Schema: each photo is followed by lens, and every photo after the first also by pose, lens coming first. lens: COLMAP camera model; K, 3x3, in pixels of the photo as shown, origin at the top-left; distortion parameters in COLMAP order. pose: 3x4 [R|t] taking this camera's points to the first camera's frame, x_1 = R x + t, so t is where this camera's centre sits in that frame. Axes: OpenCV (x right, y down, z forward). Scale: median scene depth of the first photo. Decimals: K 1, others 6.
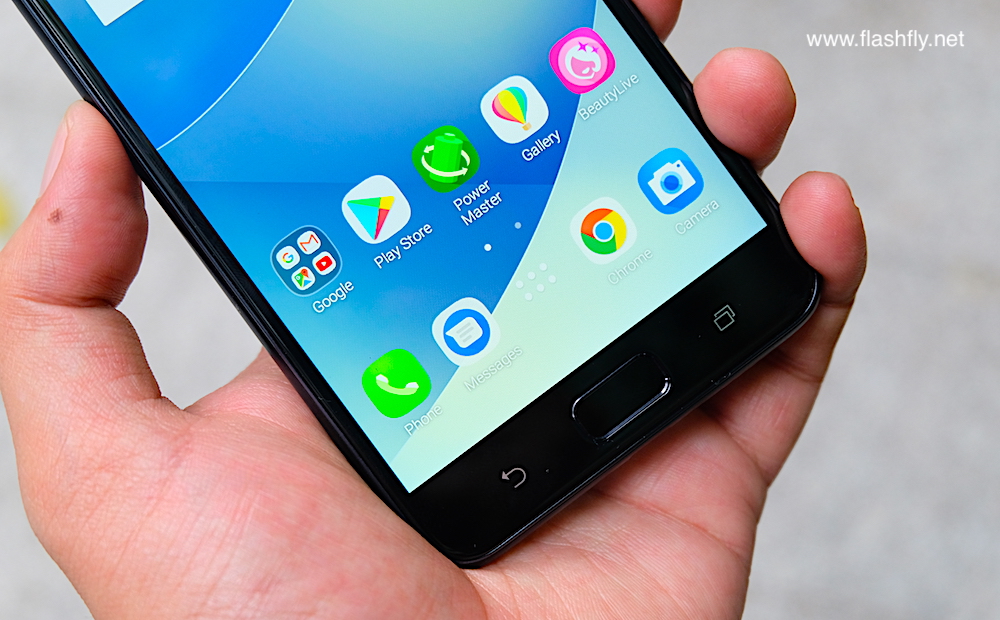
lens RADIAL K [[1609.9, 0, 501.0], [0, 1609.9, 311.0], [0, 0, 1]] dist [-0.017594, 0.000000]
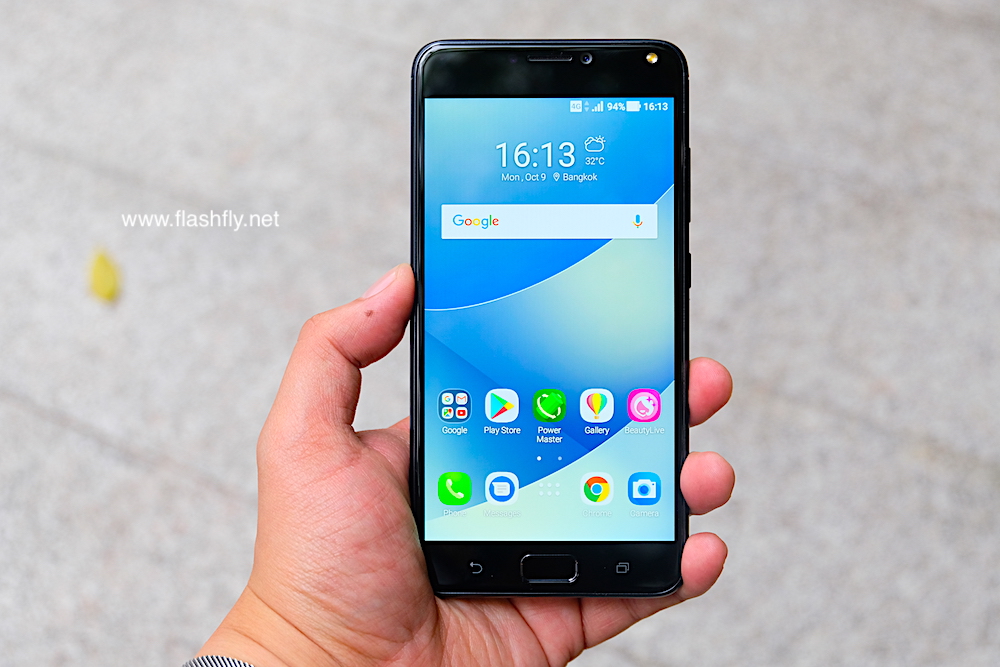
lens RADIAL K [[1627.0, 0, 498.3], [0, 1627.0, 334.5], [0, 0, 1]] dist [0.002107, 0.000000]
pose [[0.806424, 0.578764, -0.121294, 0.095903], [-0.588937, 0.804537, -0.076635, 0.015811], [0.053232, 0.133235, 0.989654, -0.834854]]
